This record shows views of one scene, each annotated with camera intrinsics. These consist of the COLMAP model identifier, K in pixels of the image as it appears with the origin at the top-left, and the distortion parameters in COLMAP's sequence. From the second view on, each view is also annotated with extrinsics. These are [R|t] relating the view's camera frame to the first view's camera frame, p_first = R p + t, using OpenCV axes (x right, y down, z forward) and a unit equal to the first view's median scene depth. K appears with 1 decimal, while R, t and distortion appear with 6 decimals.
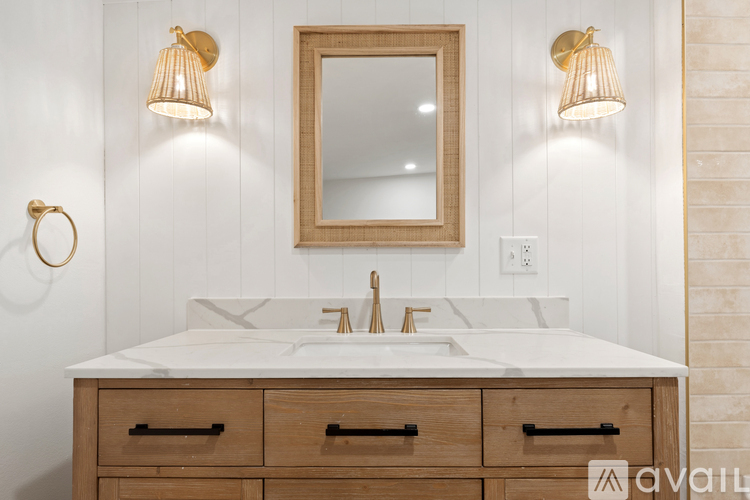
lens RADIAL K [[368.0, 0, 374.5], [0, 368.0, 267.7], [0, 0, 1]] dist [-0.000431, -0.000060]
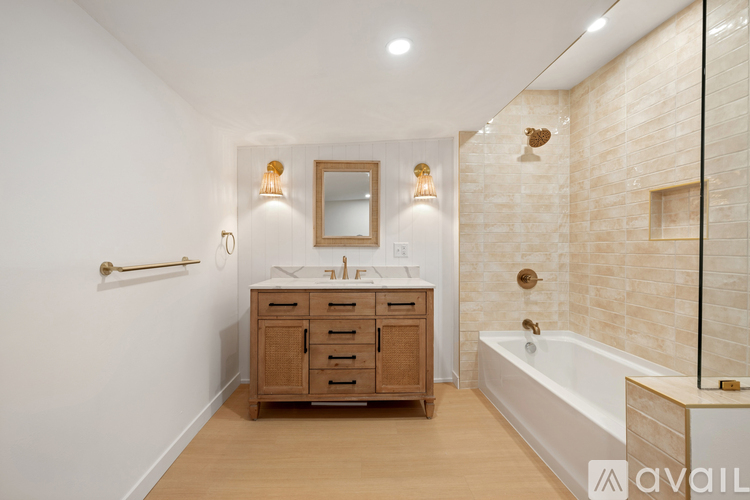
lens RADIAL K [[403.8, 0, 375.0], [0, 403.8, 250.0], [0, 0, 1]] dist [0.000279, -0.000002]
pose [[0.998991, 0.005218, 0.044618, 0.088123], [-0.005655, 0.999937, 0.009674, -0.063093], [-0.044564, -0.009916, 0.998957, -1.910847]]
